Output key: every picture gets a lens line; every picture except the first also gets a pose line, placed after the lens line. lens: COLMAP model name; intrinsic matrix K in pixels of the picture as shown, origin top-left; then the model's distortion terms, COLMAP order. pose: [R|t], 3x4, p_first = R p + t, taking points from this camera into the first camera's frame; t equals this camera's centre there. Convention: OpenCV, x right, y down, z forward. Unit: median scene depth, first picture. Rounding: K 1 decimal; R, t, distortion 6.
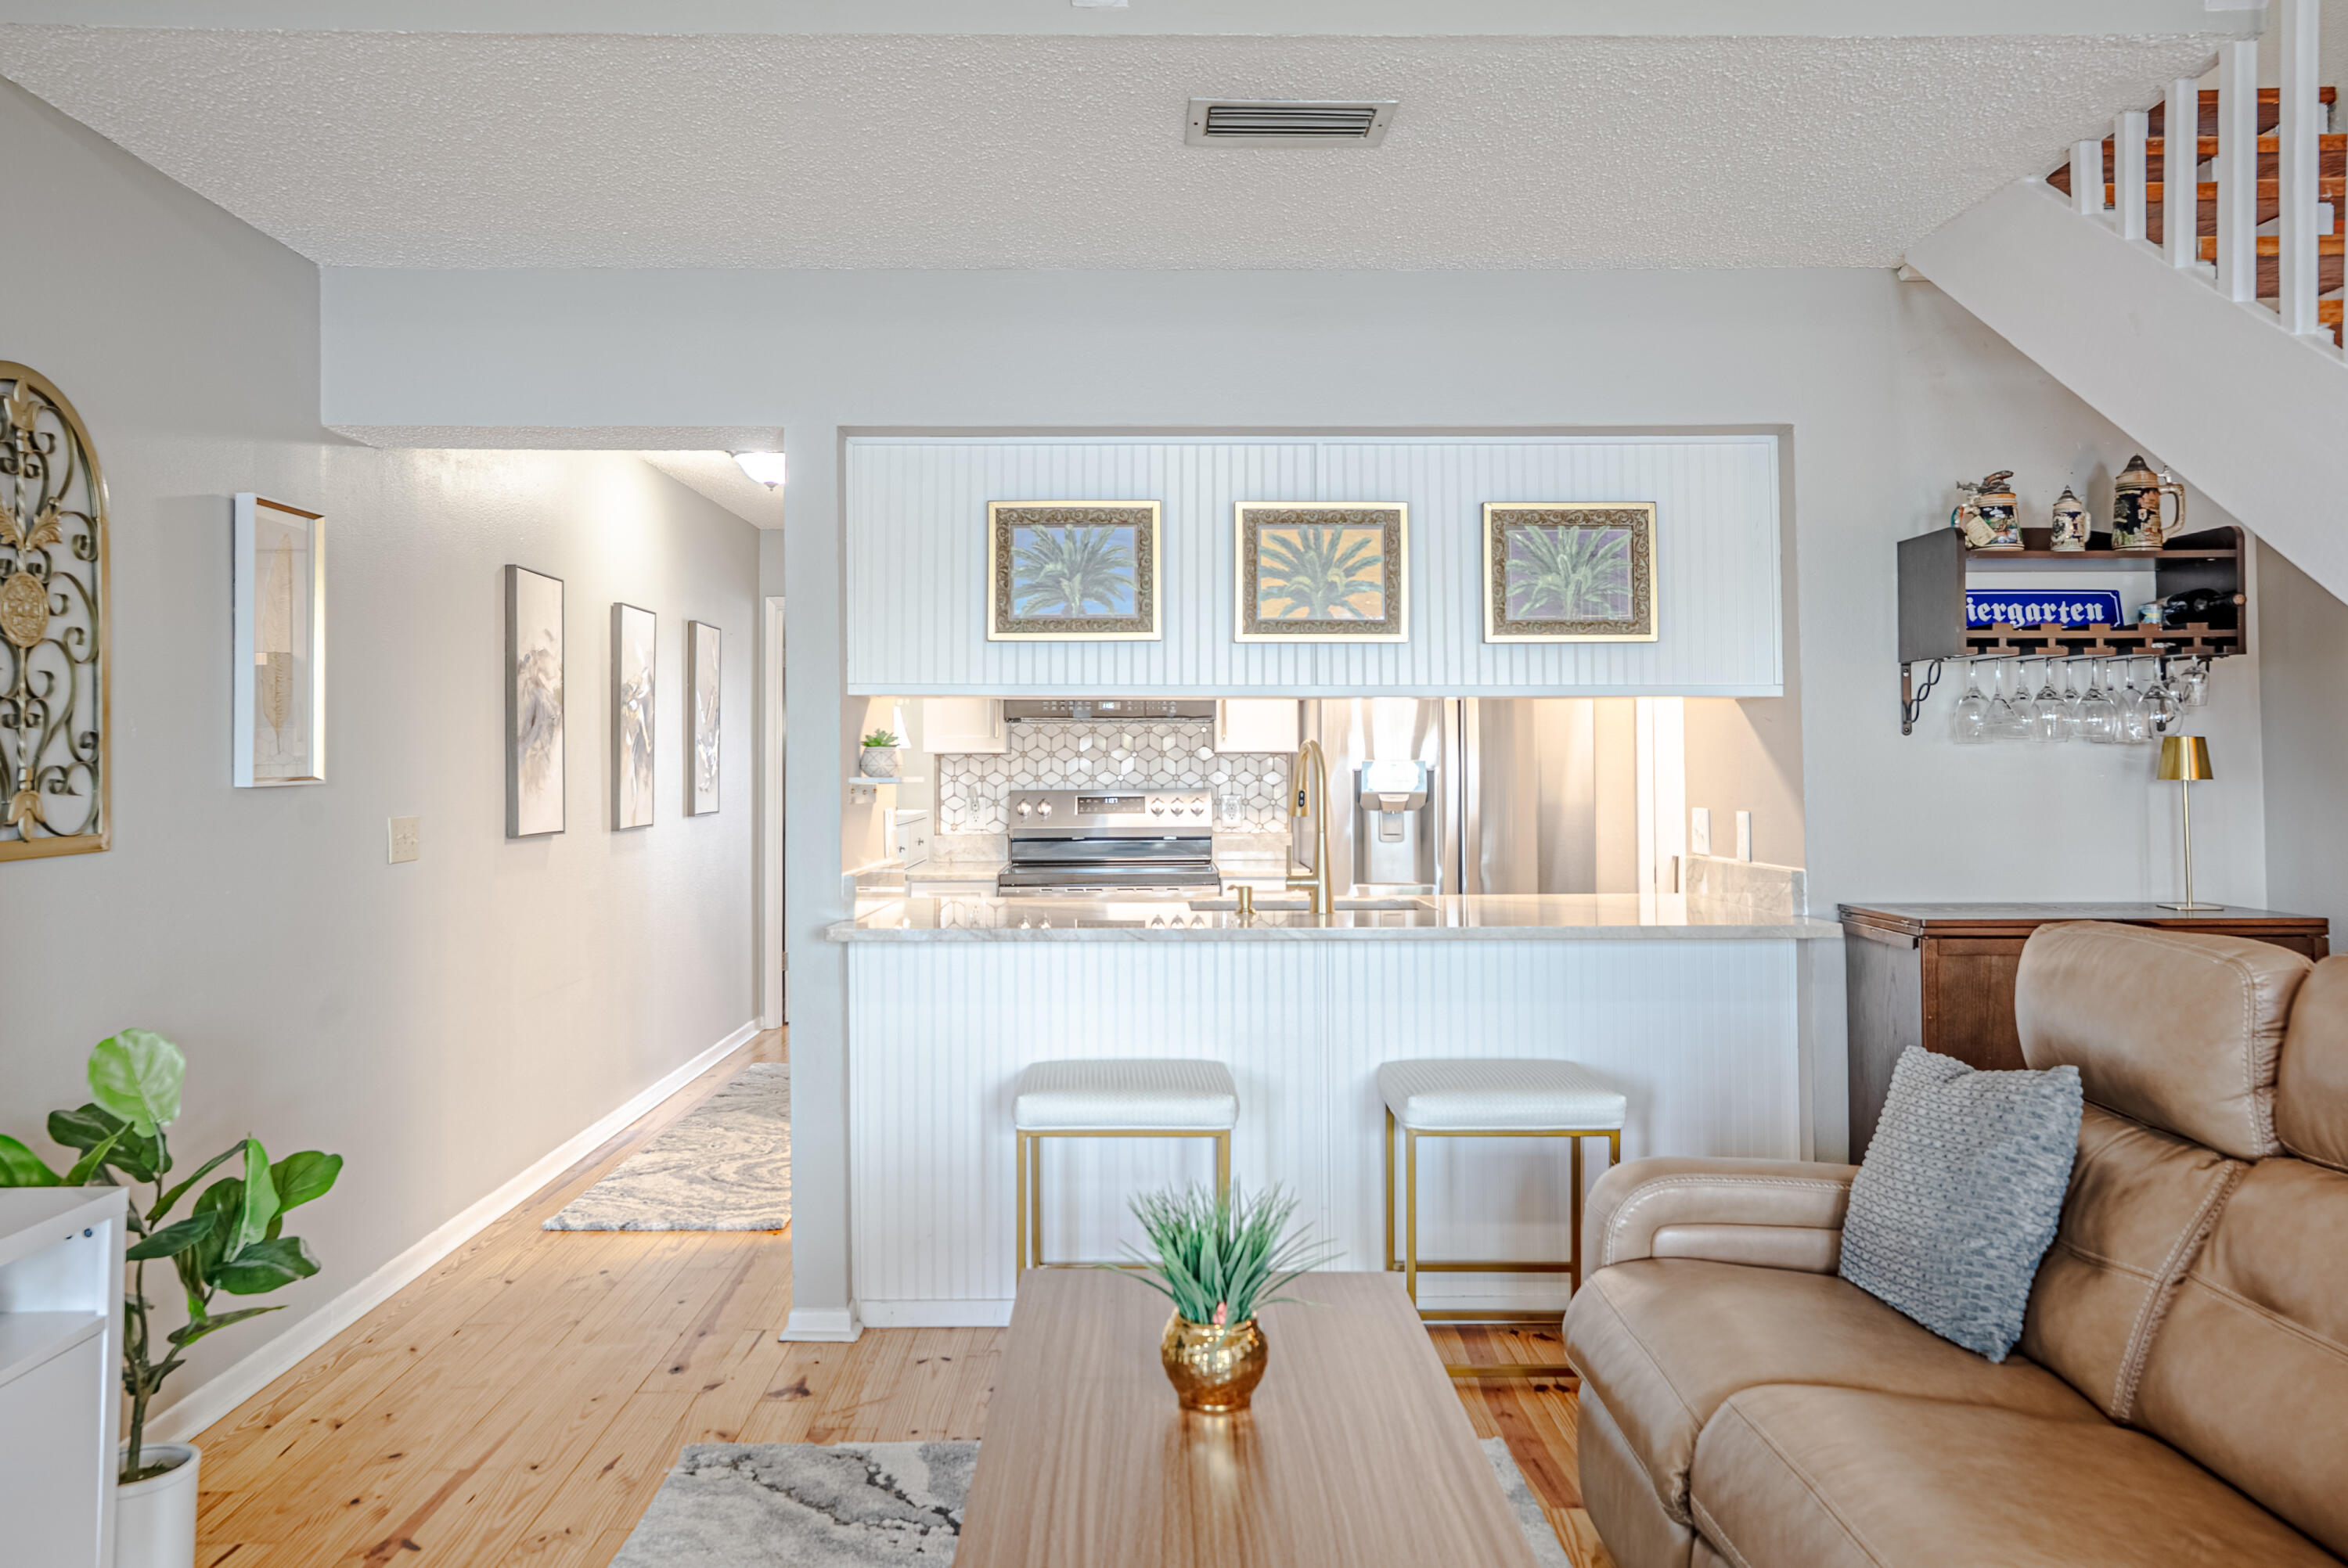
lens RADIAL K [[1612.6, 0, 1197.7], [0, 1612.6, 695.6], [0, 0, 1]] dist [-0.000874, 0.011520]
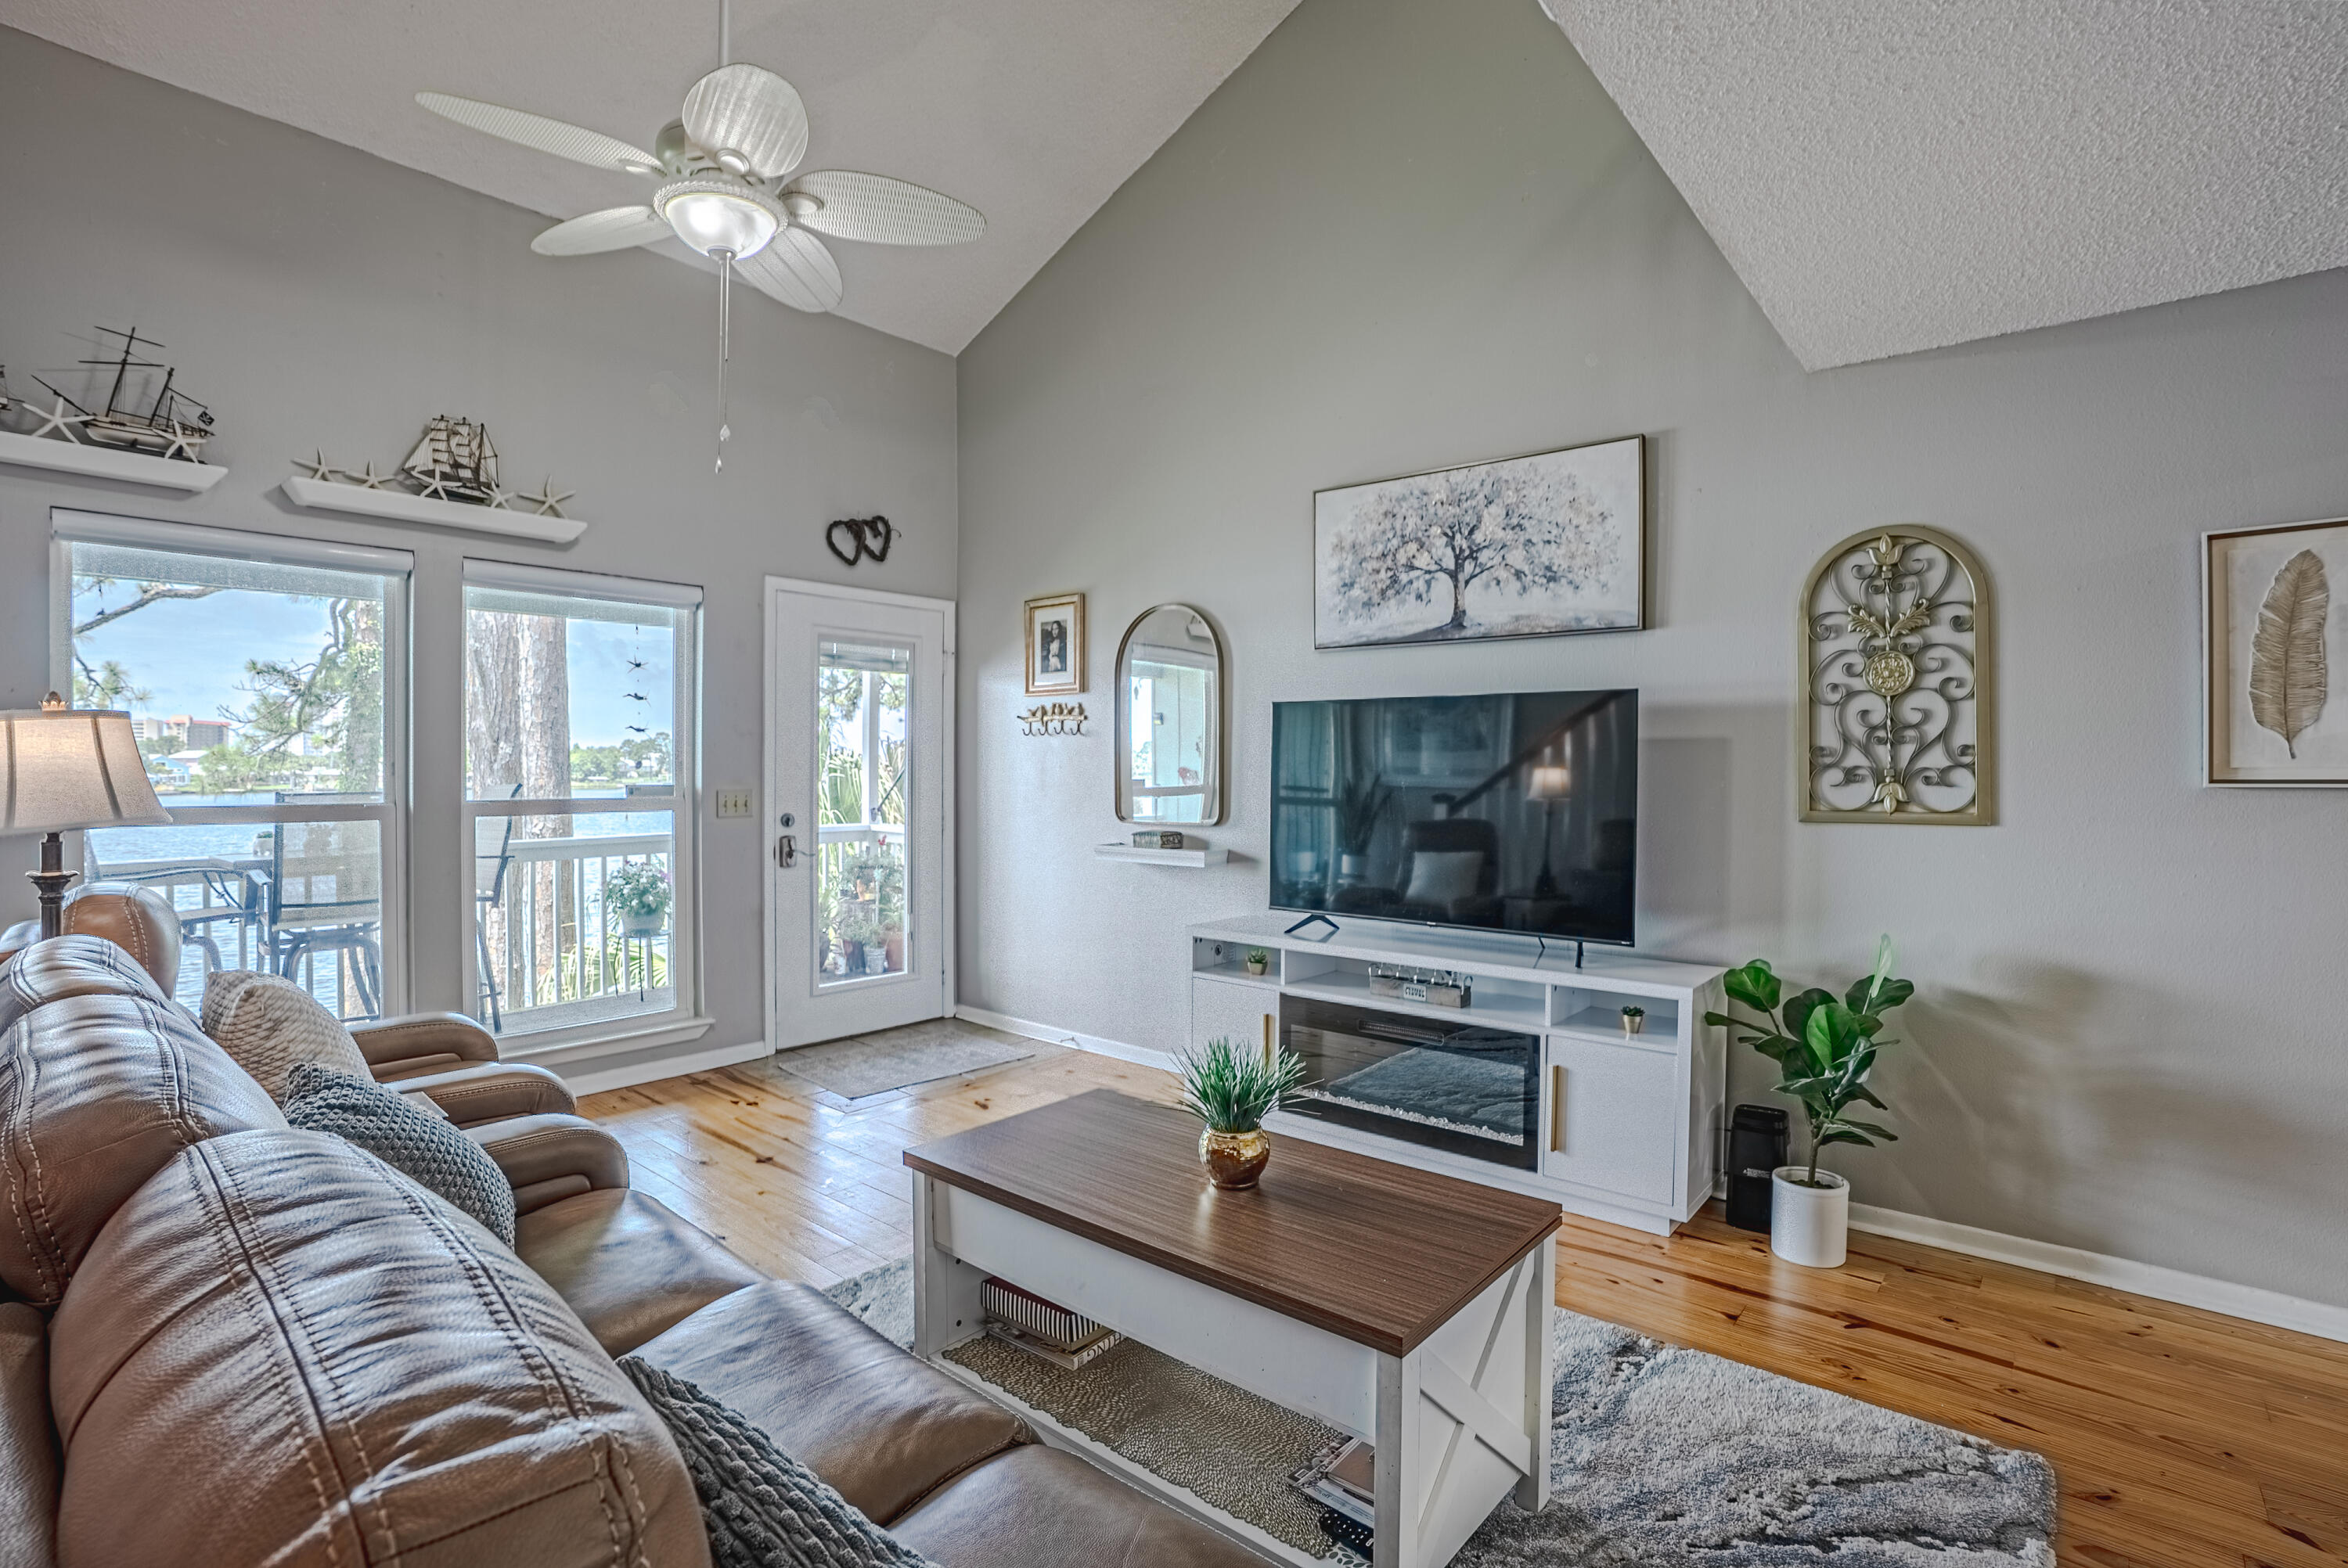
lens RADIAL K [[1098.4, 0, 1192.1], [0, 1098.4, 767.3], [0, 0, 1]] dist [-0.066378, 0.023811]
pose [[-0.679388, 0.002849, -0.733774, 0.395116], [0.029324, 0.999299, -0.023270, 0.034689], [0.733193, -0.037327, -0.678995, 0.874692]]
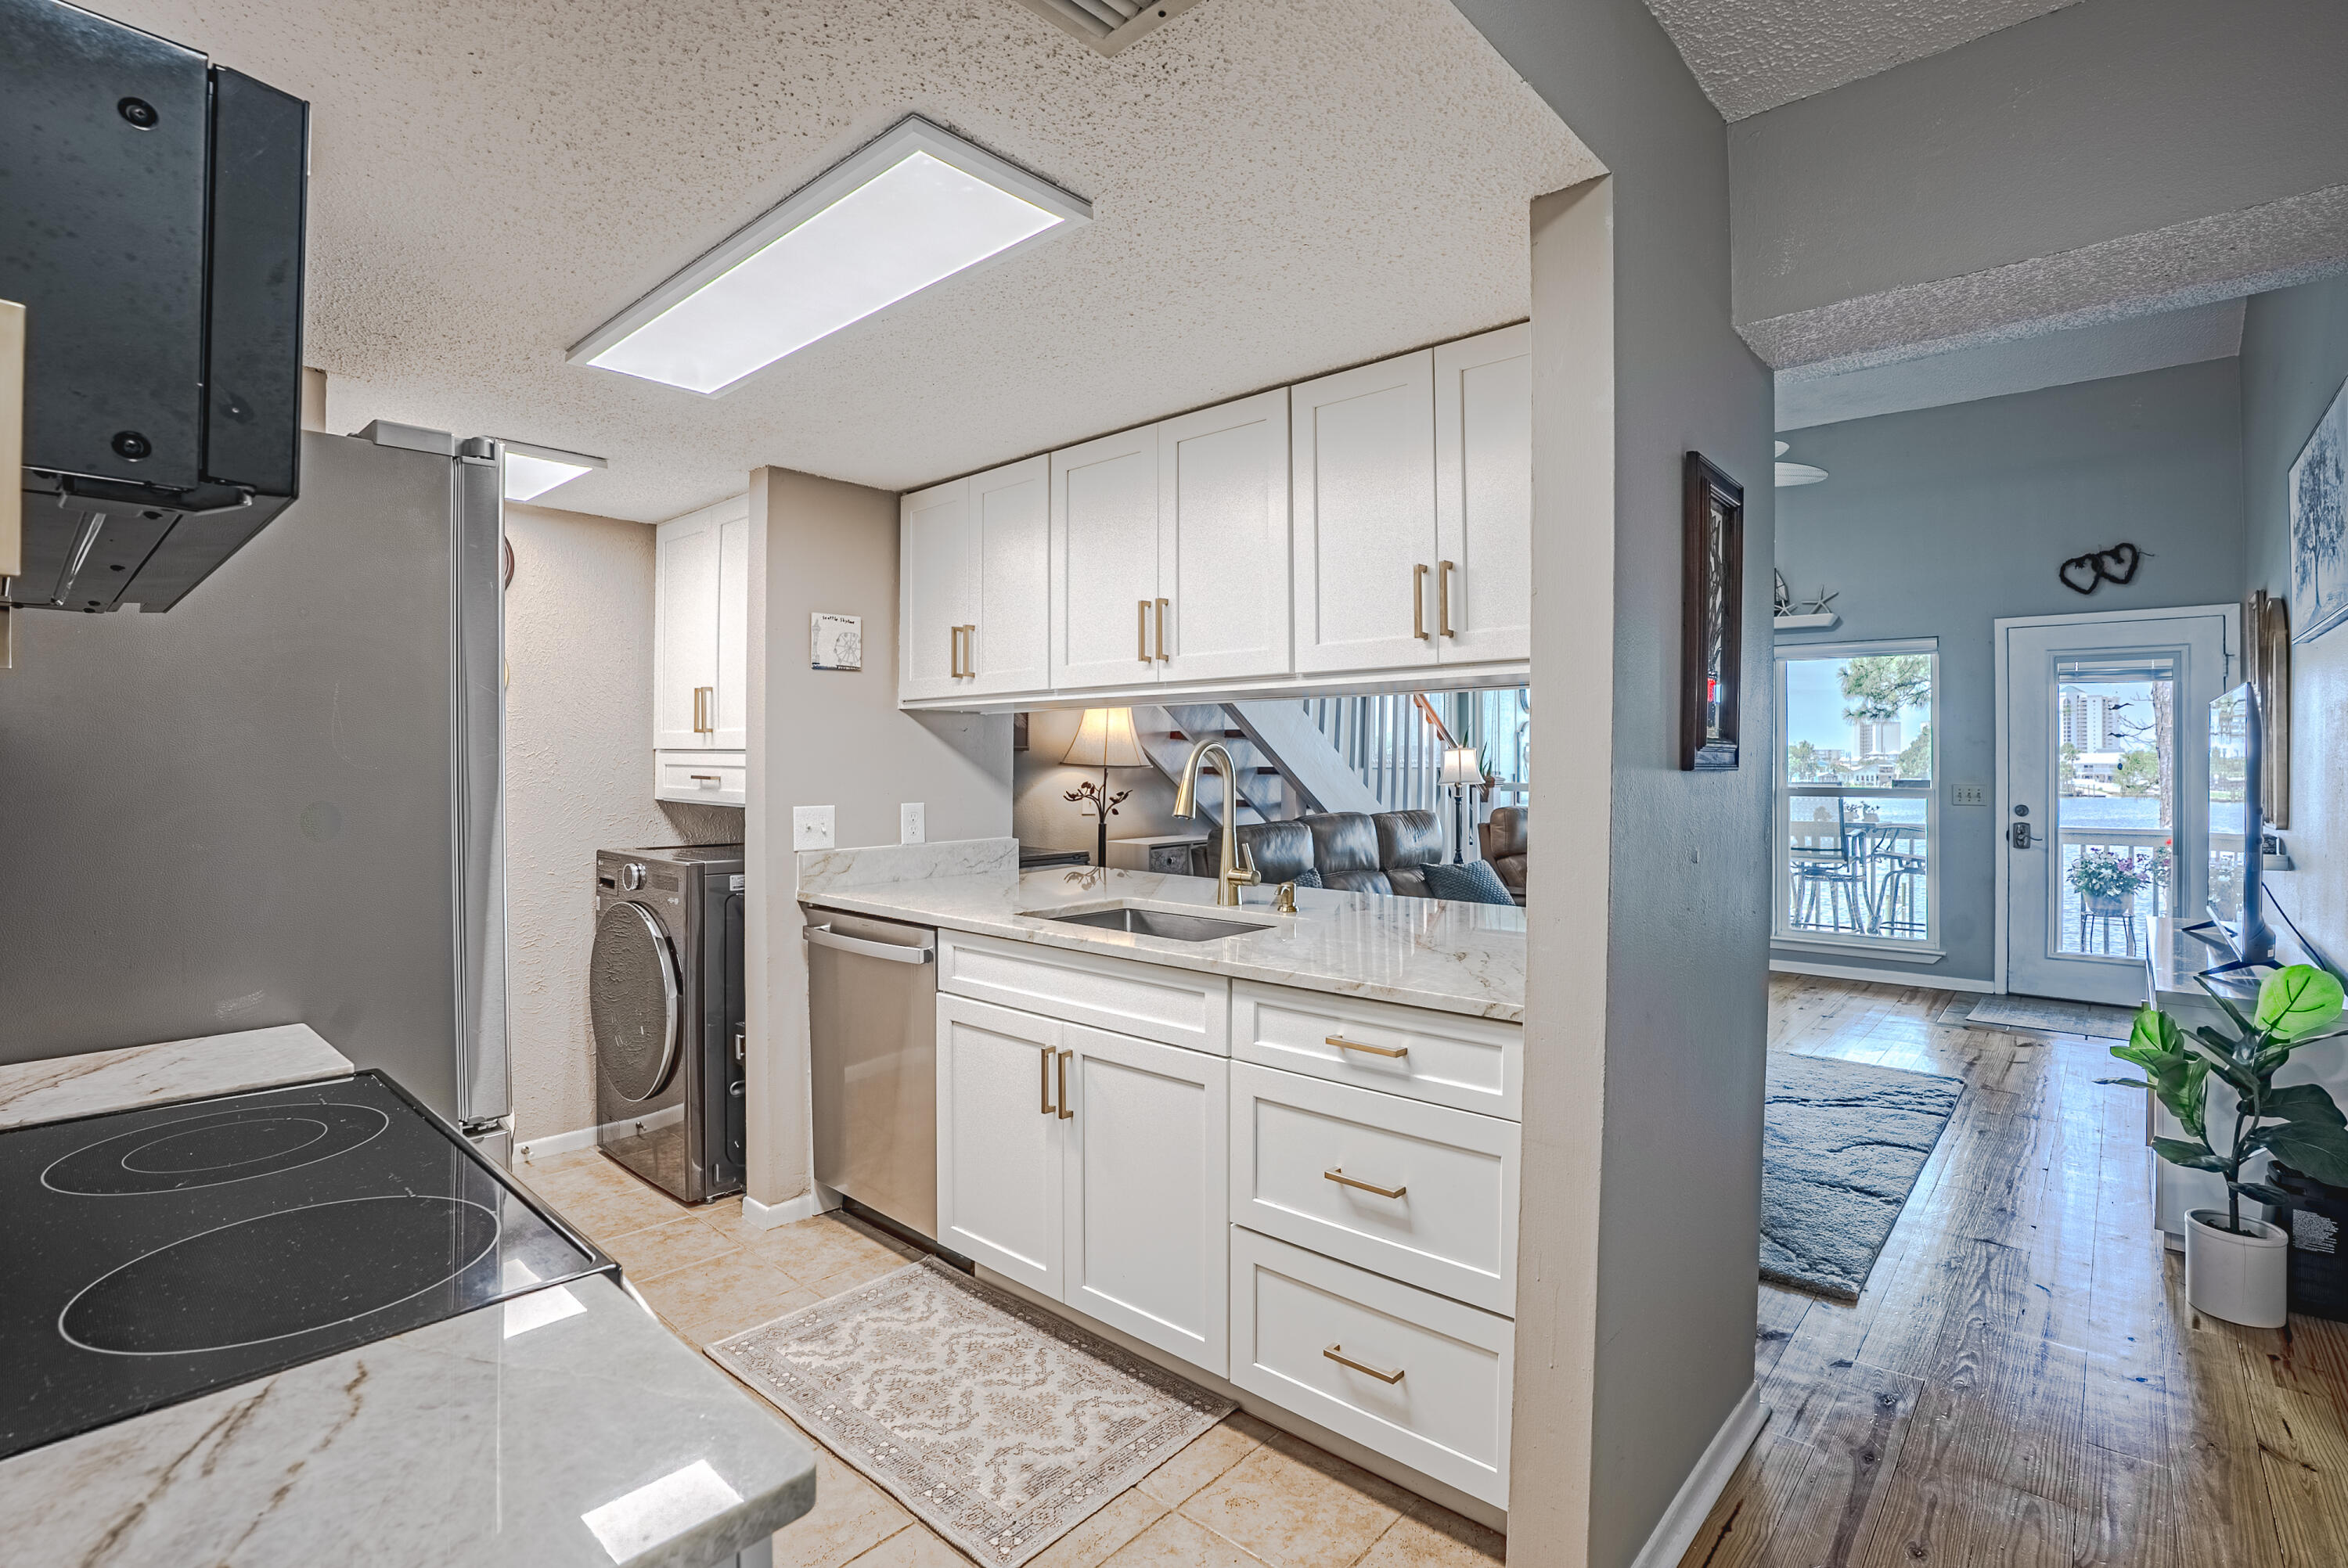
lens RADIAL K [[1098.4, 0, 1203.2], [0, 1098.4, 737.4], [0, 0, 1]] dist [-0.066378, 0.023811]
pose [[-0.723591, 0.016338, 0.690036, -0.432636], [-0.029814, 0.998047, -0.054895, 0.069316], [-0.689585, -0.060294, -0.721691, 1.626779]]
